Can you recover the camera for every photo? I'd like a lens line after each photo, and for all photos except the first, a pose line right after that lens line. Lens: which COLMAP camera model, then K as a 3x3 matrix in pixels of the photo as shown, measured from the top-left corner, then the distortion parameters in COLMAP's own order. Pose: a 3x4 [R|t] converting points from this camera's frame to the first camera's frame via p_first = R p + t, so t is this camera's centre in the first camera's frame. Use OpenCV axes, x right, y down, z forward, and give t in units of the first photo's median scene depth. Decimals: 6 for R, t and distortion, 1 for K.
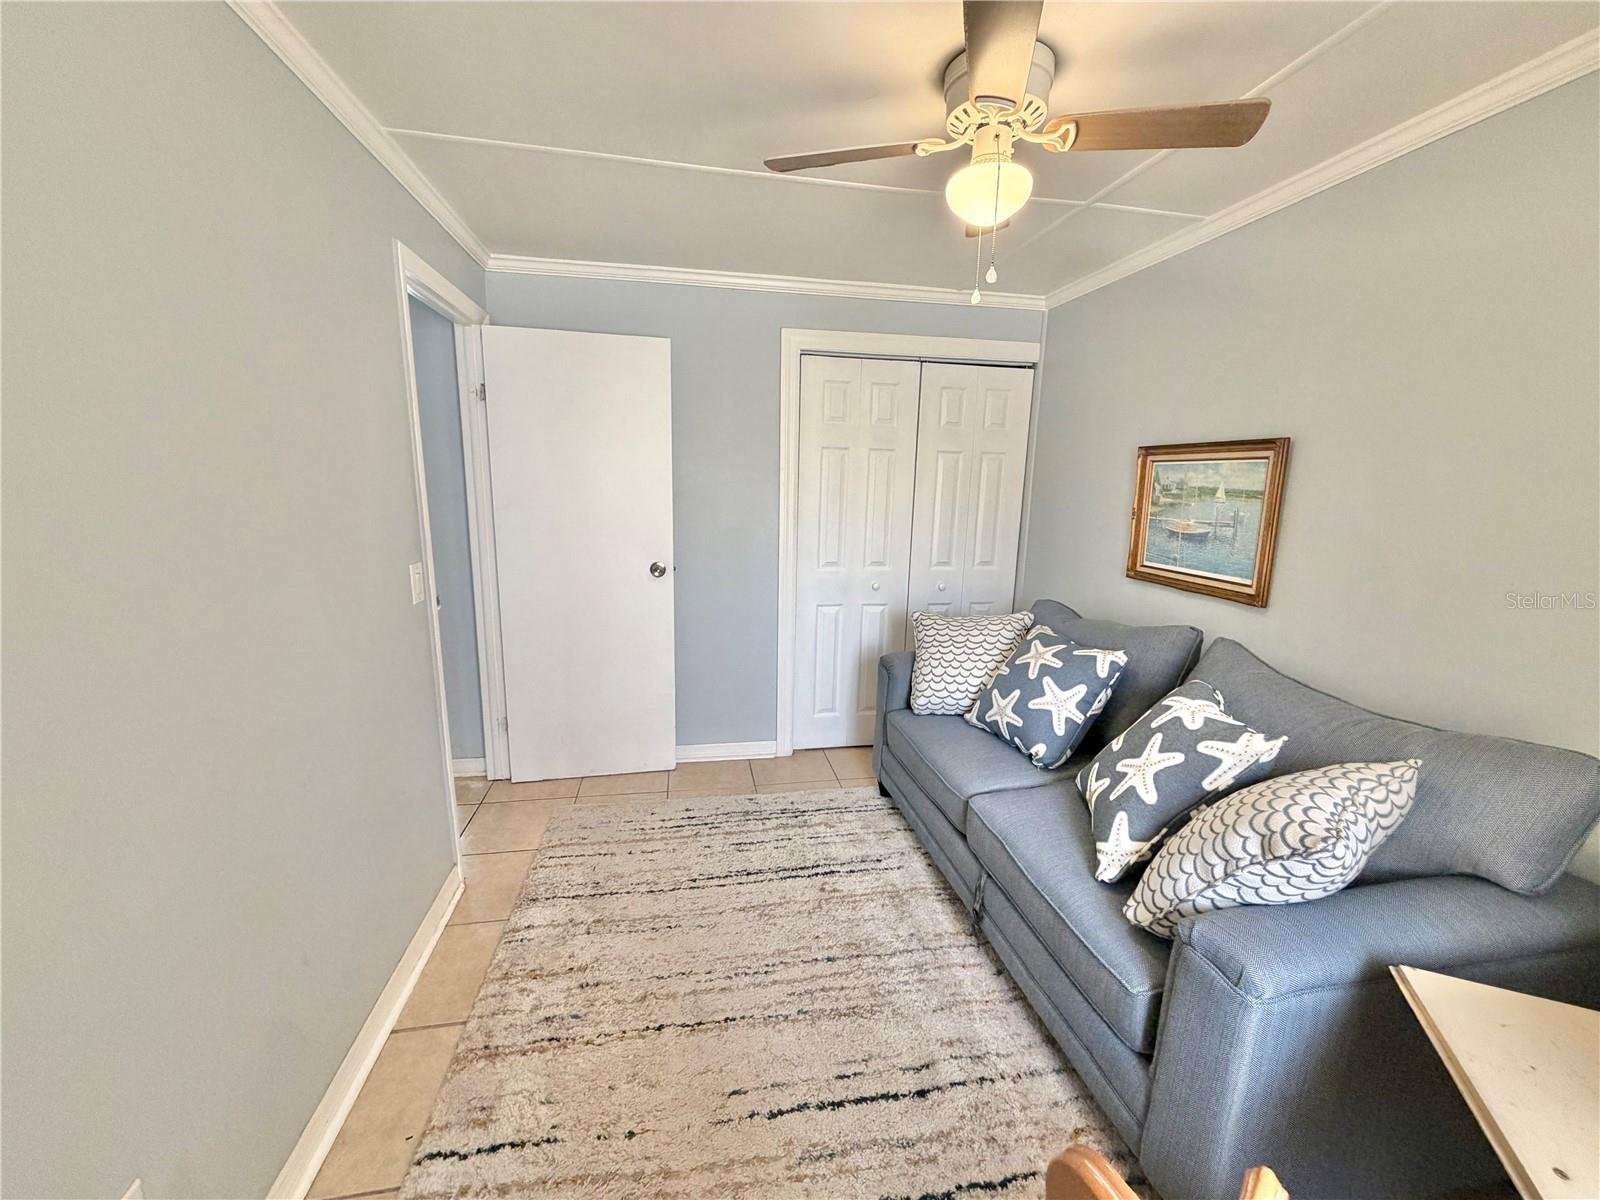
lens RADIAL K [[638.0, 0, 796.7], [0, 638.0, 603.0], [0, 0, 1]] dist [0.000443, 0.000045]
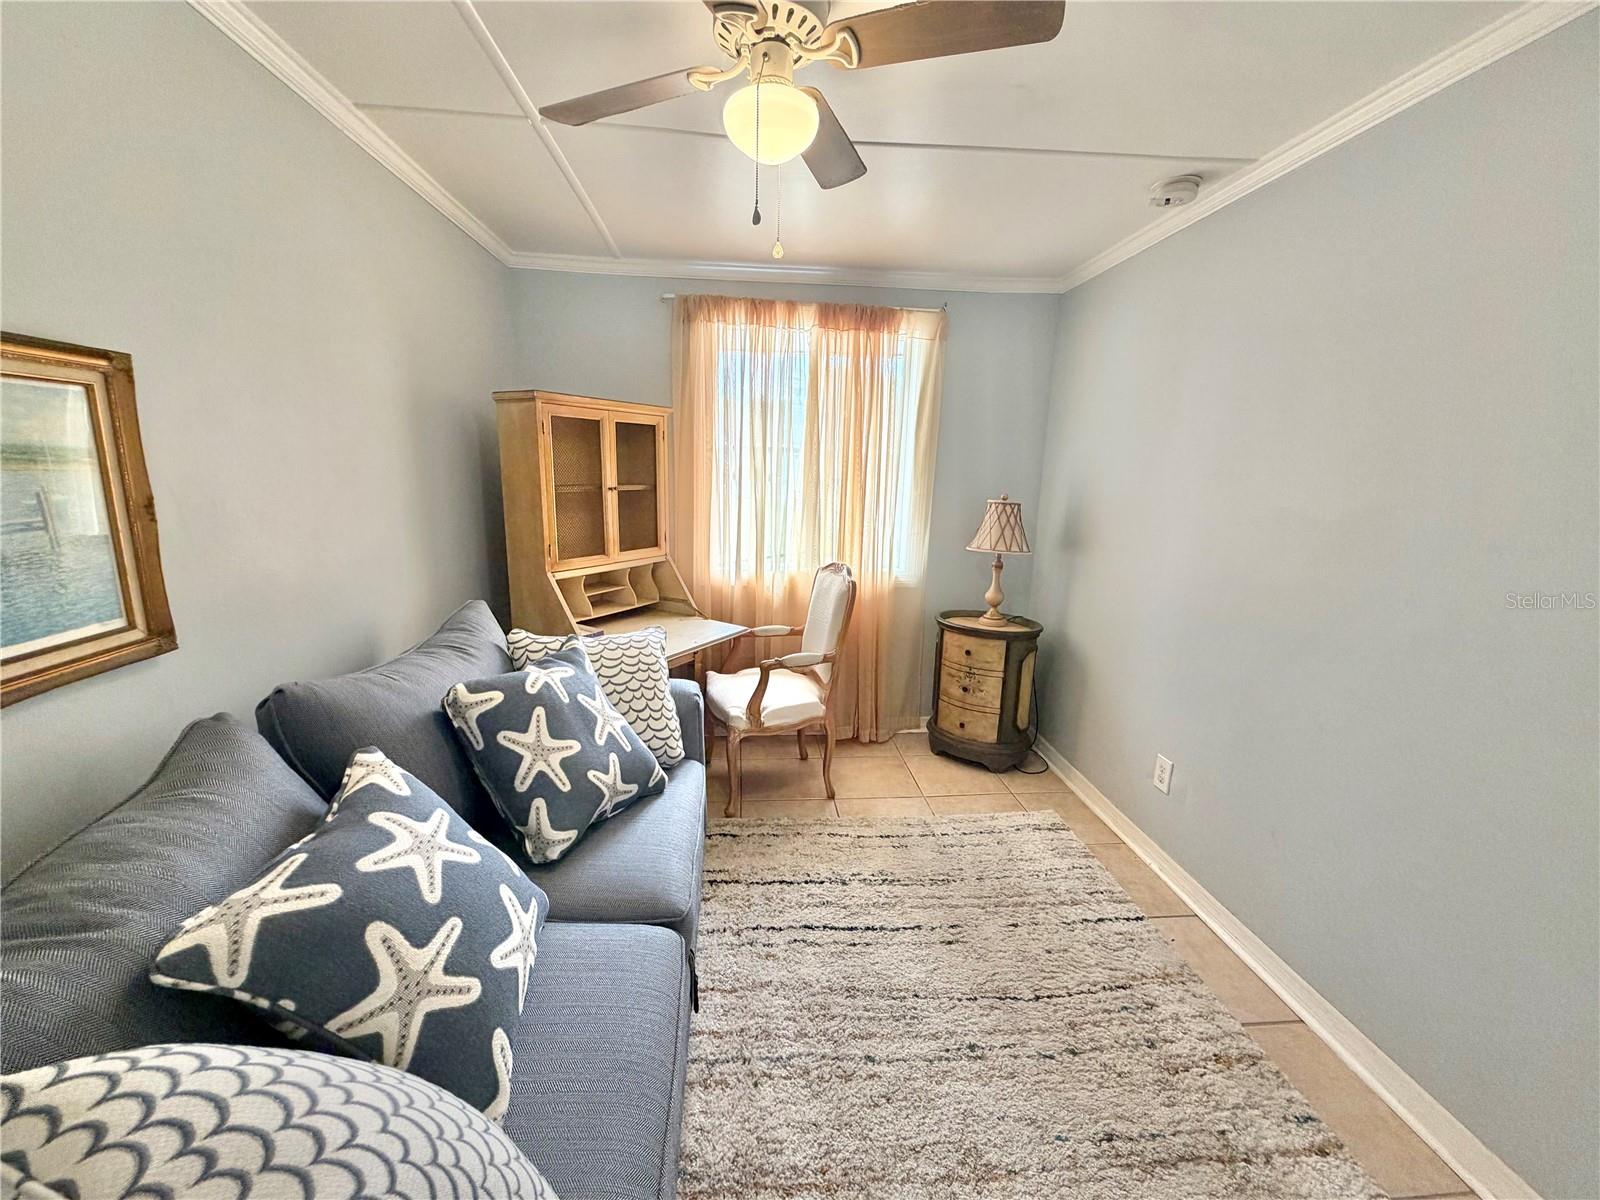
lens RADIAL K [[638.0, 0, 796.7], [0, 638.0, 603.0], [0, 0, 1]] dist [0.000443, 0.000045]
pose [[-0.994781, -0.061250, 0.081603, 0.102271], [-0.023707, 0.916635, 0.399022, -0.257136], [-0.099240, 0.395005, -0.913303, 1.342581]]
